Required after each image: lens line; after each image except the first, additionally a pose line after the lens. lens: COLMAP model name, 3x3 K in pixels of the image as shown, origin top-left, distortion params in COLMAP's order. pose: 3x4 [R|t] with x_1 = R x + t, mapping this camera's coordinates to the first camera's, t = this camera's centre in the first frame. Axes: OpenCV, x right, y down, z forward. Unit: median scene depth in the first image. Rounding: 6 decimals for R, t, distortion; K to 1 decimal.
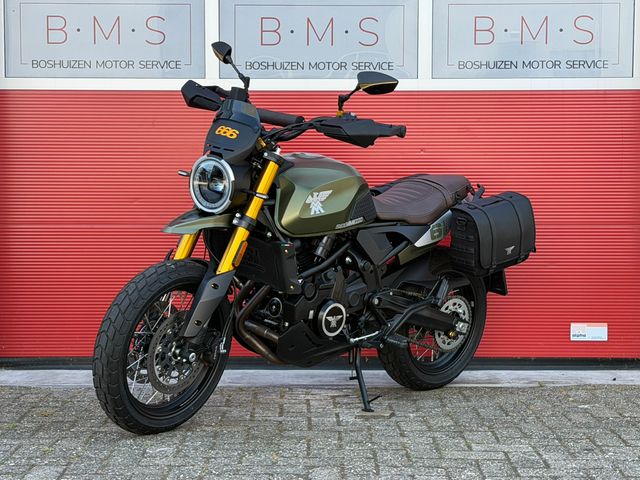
lens RADIAL K [[1361.4, 0, 317.3], [0, 1361.4, 239.0], [0, 0, 1]] dist [0.136945, 0.000000]
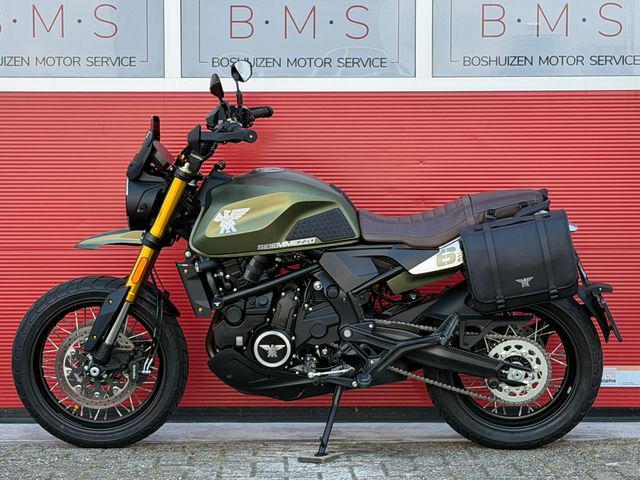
lens RADIAL K [[1614.1, 0, 318.3], [0, 1614.1, 242.6], [0, 0, 1]] dist [0.147979, 0.000000]
pose [[0.691631, 0.013341, -0.722127, 0.813562], [-0.027157, 0.999603, -0.007542, -0.004921], [0.721740, 0.024827, 0.691719, 0.267108]]
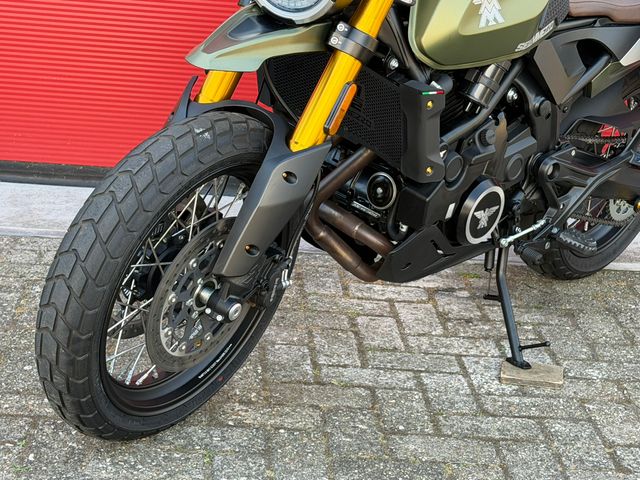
lens RADIAL K [[1361.4, 0, 319.9], [0, 1361.4, 244.9], [0, 0, 1]] dist [0.136945, 0.000000]
pose [[0.995449, 0.056343, 0.076850, -0.092742], [-0.075139, 0.960095, 0.269392, -0.069060], [-0.058605, -0.273941, 0.959959, 0.482022]]
